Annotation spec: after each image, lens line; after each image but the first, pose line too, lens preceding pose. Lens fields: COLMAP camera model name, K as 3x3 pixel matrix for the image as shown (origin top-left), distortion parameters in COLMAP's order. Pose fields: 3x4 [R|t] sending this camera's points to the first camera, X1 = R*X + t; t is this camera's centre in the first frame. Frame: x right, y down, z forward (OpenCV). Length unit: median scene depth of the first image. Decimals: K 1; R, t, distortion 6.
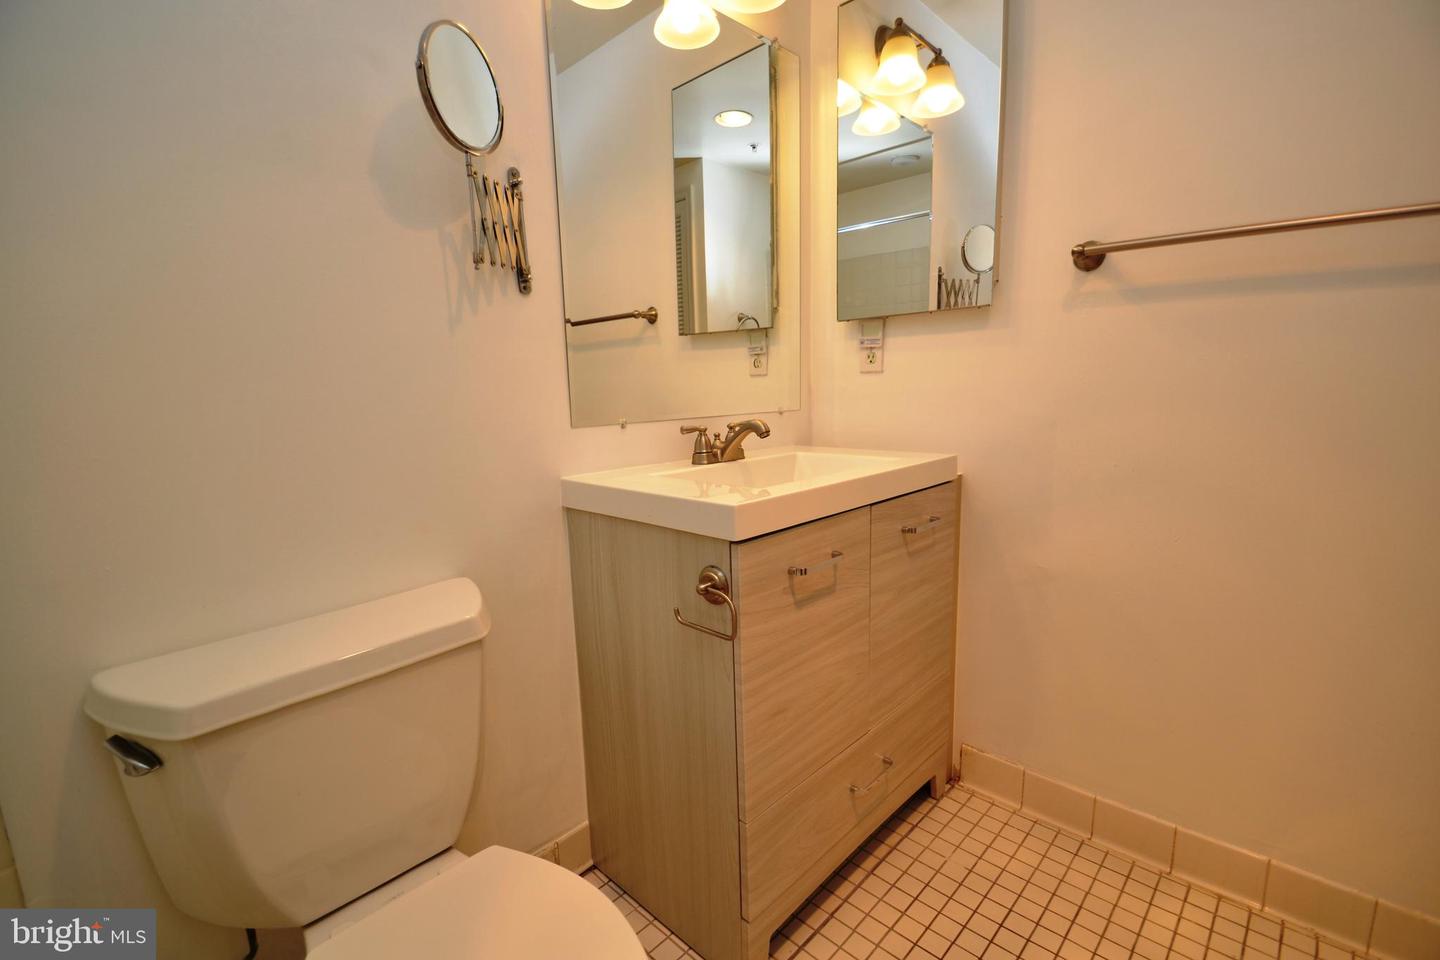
lens RADIAL K [[640.4, 0, 720.0], [0, 640.4, 480.0], [0, 0, 1]] dist [0.001602, 0.000007]
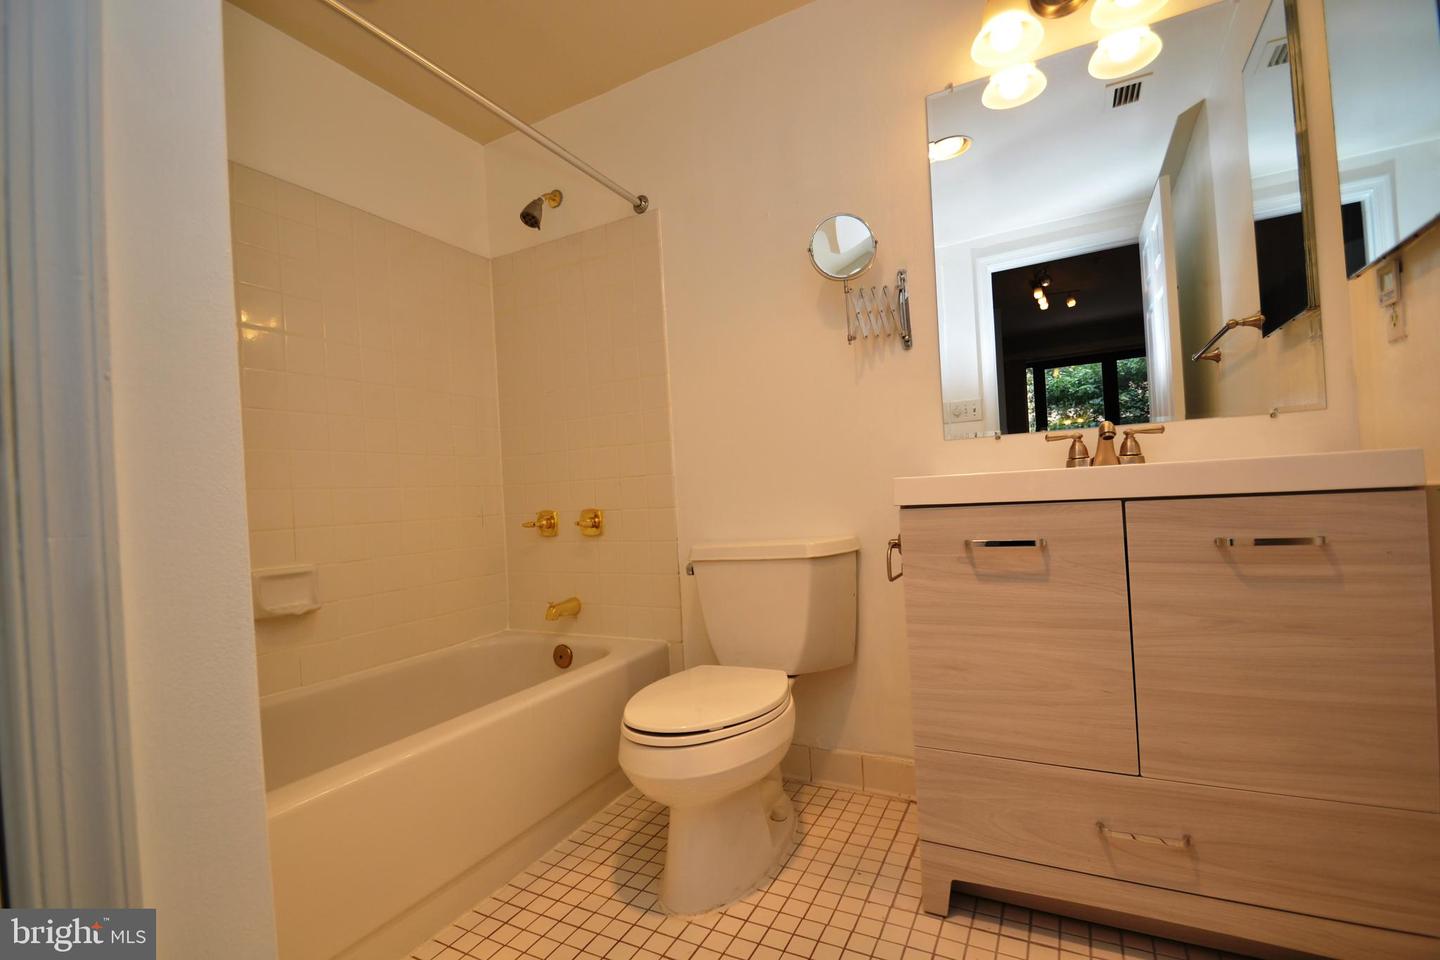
lens RADIAL K [[640.4, 0, 720.0], [0, 640.4, 480.0], [0, 0, 1]] dist [0.001602, 0.000007]
pose [[0.277600, -0.011315, -0.960630, 0.997116], [-0.098488, 0.994327, -0.040172, 0.108333], [0.955635, 0.105762, 0.274911, 0.228126]]
